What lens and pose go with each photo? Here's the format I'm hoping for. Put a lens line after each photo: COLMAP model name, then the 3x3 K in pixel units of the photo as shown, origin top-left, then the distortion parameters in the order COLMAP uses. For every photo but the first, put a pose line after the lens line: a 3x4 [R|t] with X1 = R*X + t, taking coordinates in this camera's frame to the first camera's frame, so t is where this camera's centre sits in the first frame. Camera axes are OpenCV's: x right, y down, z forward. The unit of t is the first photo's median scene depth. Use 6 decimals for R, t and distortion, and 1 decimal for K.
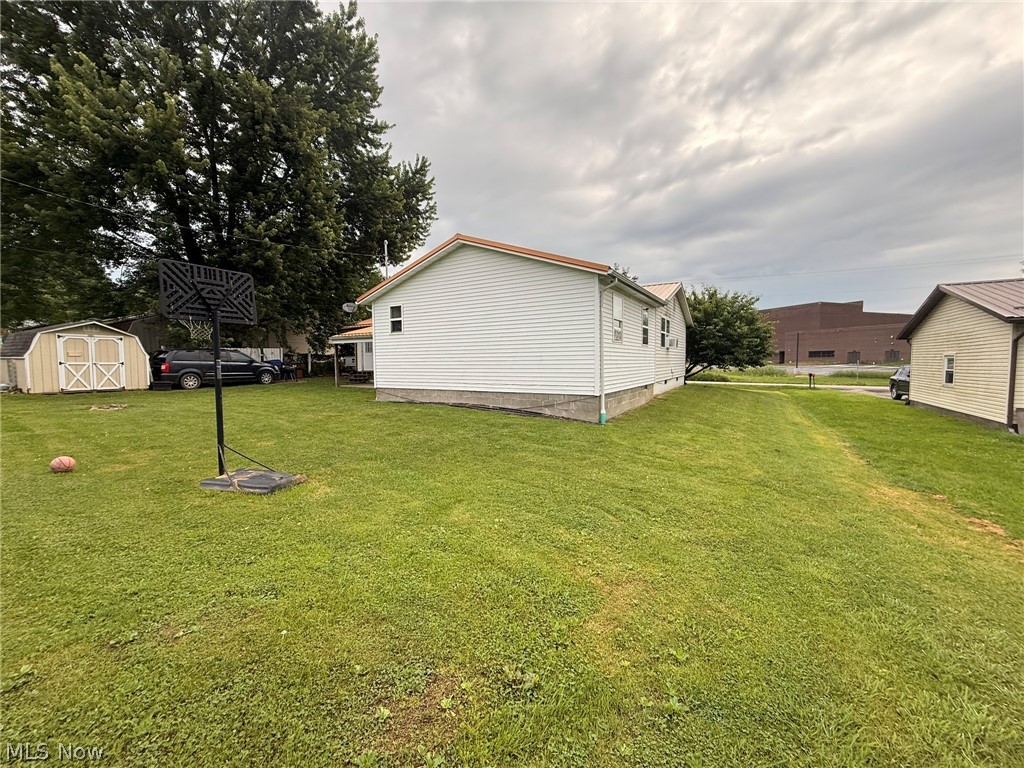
lens RADIAL K [[404.7, 0, 512.0], [0, 404.7, 384.0], [0, 0, 1]] dist [-0.002469, 0.000056]
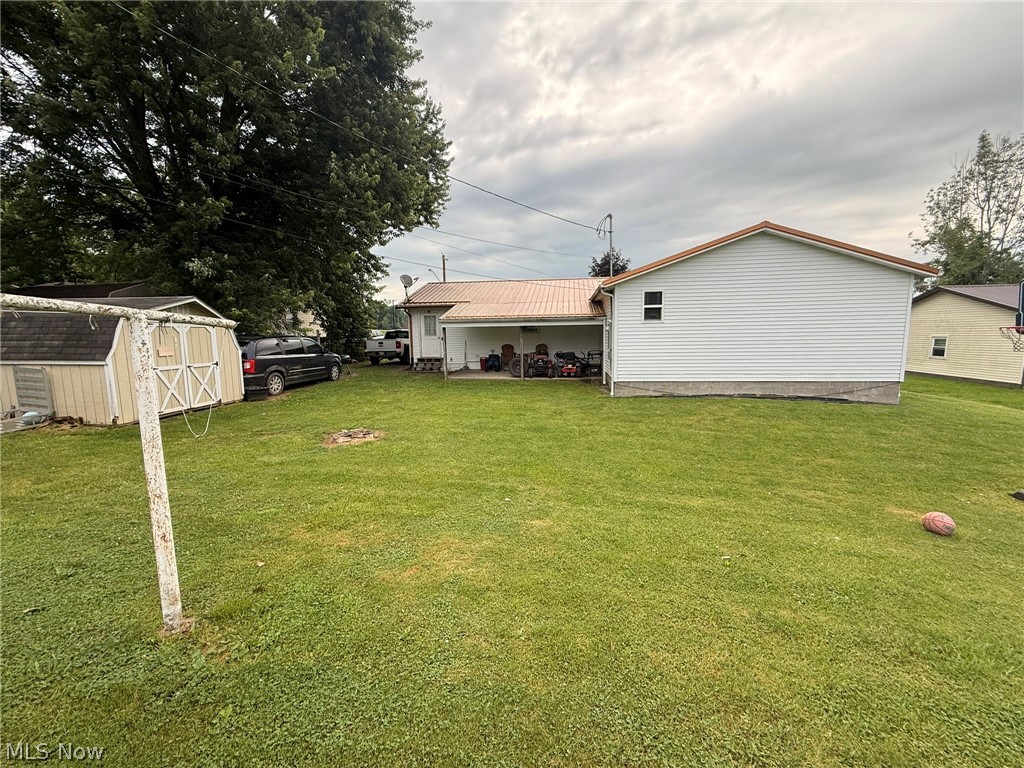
lens RADIAL K [[398.1, 0, 511.6], [0, 398.1, 422.7], [0, 0, 1]] dist [0.000264, 0.000073]
pose [[0.920955, -0.093903, 0.378186, -0.993653], [0.030408, 0.984889, 0.170497, -0.066709], [-0.388481, -0.145521, 0.909894, 0.280494]]
